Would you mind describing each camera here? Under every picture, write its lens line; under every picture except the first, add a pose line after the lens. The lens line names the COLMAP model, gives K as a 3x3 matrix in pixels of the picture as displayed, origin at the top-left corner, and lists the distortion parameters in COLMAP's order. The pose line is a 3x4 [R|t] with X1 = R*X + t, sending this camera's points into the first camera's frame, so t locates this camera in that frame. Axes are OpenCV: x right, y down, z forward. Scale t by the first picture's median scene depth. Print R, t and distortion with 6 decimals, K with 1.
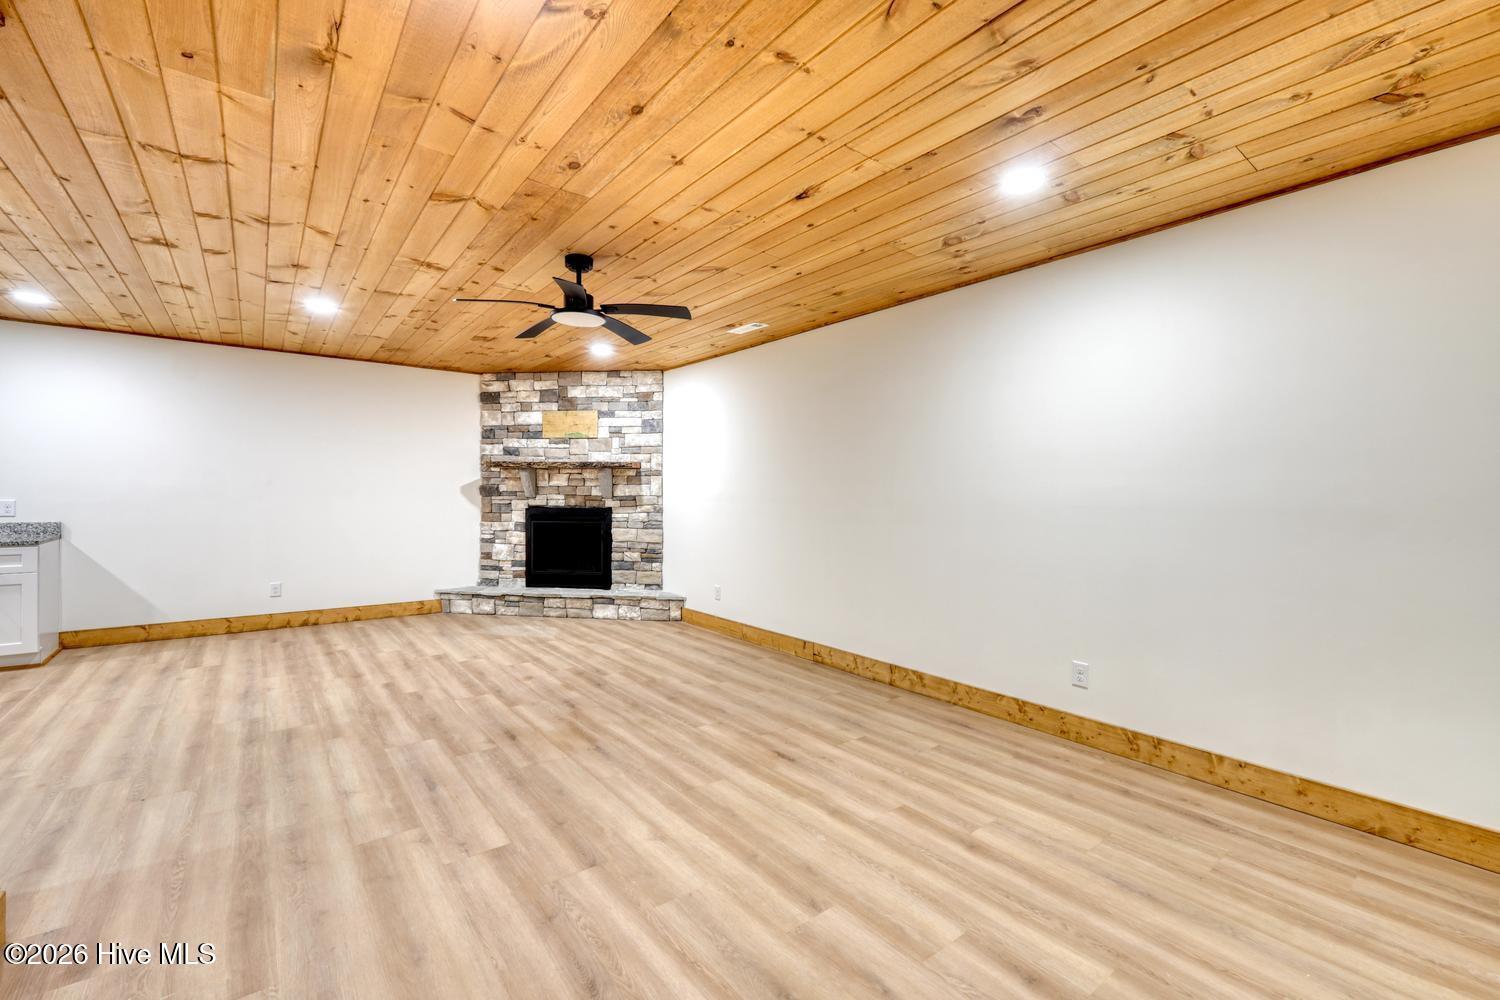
lens RADIAL K [[635.2, 0, 747.2], [0, 635.2, 494.1], [0, 0, 1]] dist [-0.002228, 0.001432]
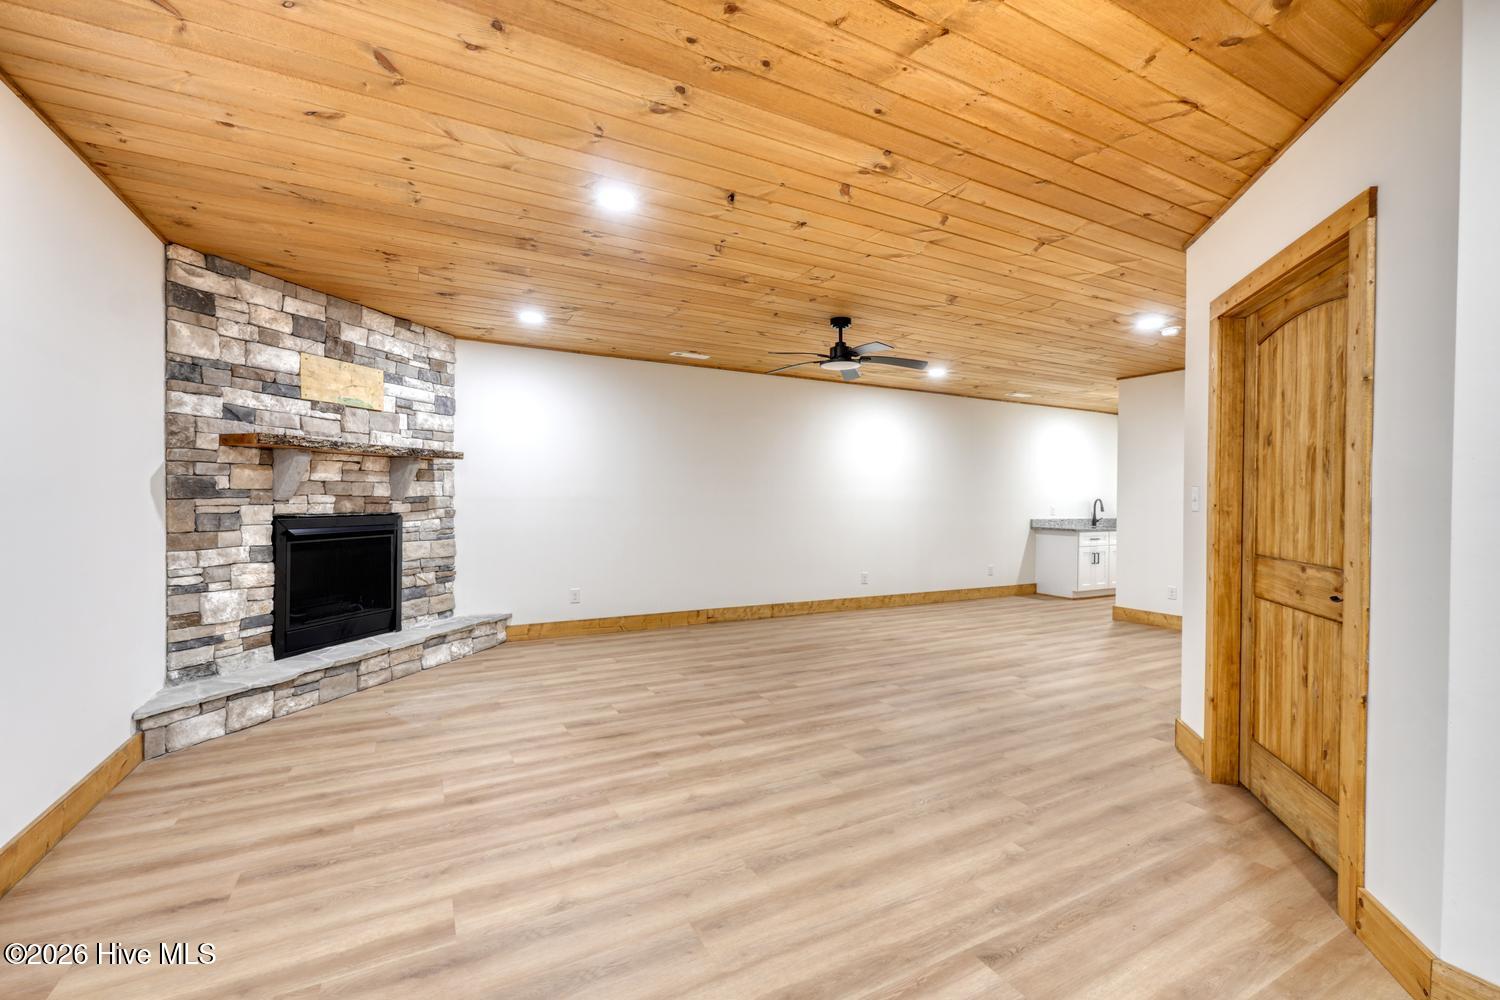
lens RADIAL K [[635.2, 0, 745.7], [0, 635.2, 494.5], [0, 0, 1]] dist [-0.002228, 0.001432]
pose [[0.174752, -0.003906, 0.984605, -0.877750], [-0.008915, 0.999945, 0.005549, -0.007134], [-0.984572, -0.009747, 0.174708, 0.525736]]
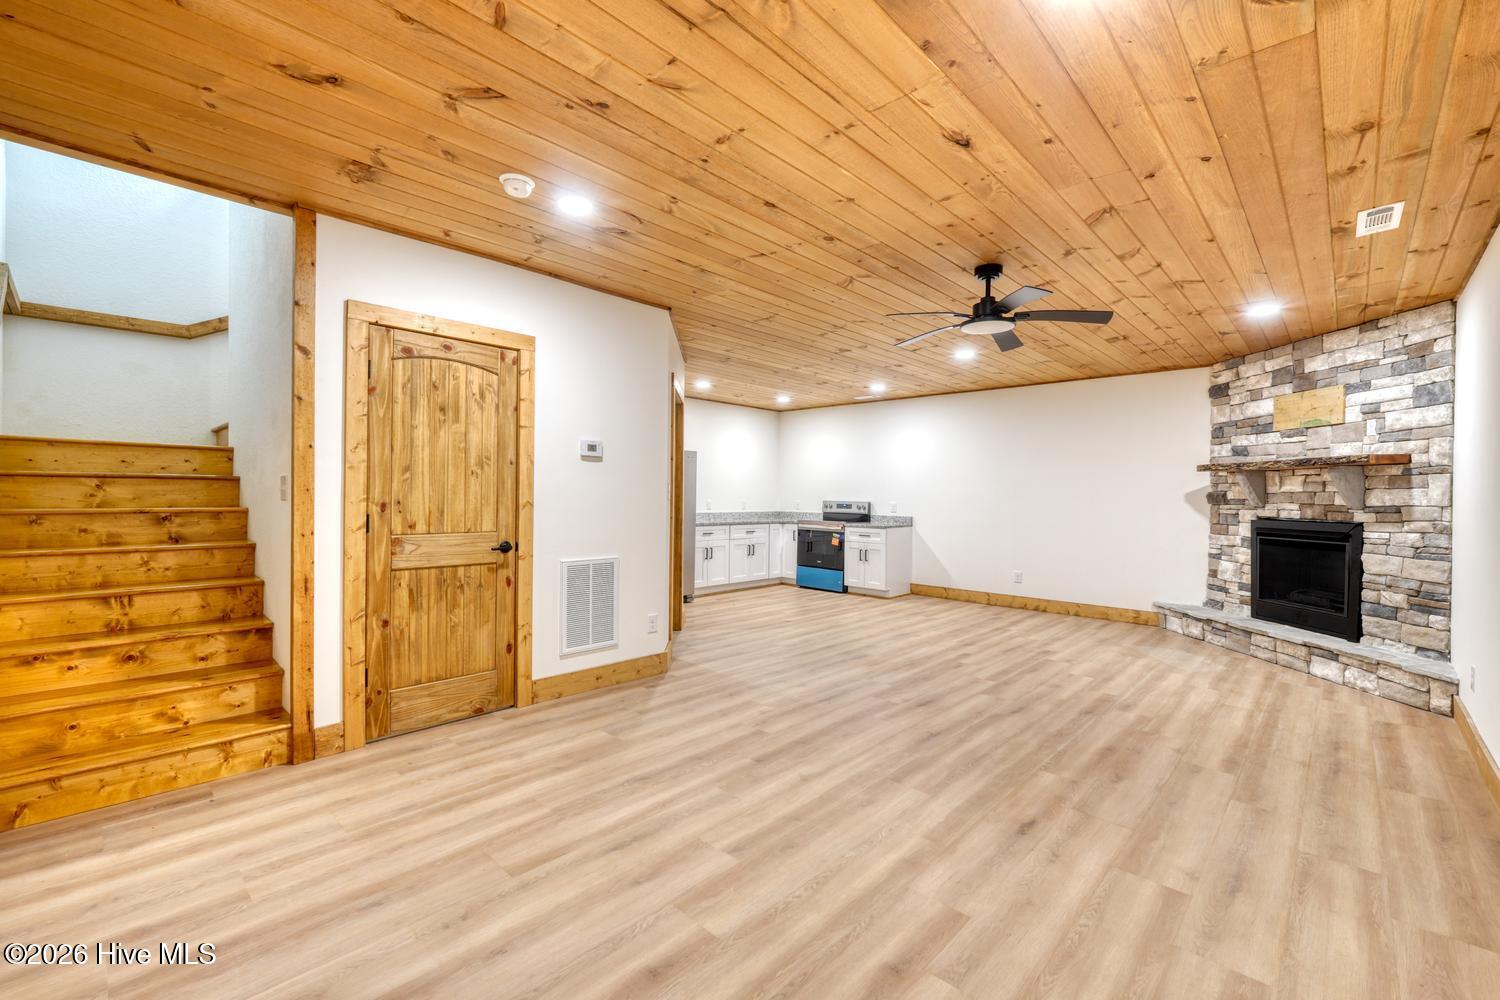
lens RADIAL K [[635.2, 0, 745.9], [0, 635.2, 498.1], [0, 0, 1]] dist [-0.002228, 0.001432]
pose [[0.150179, -0.001463, -0.988658, 0.377577], [-0.011658, 0.999927, -0.003250, 0.004677], [0.988590, 0.012014, 0.150151, 0.253948]]
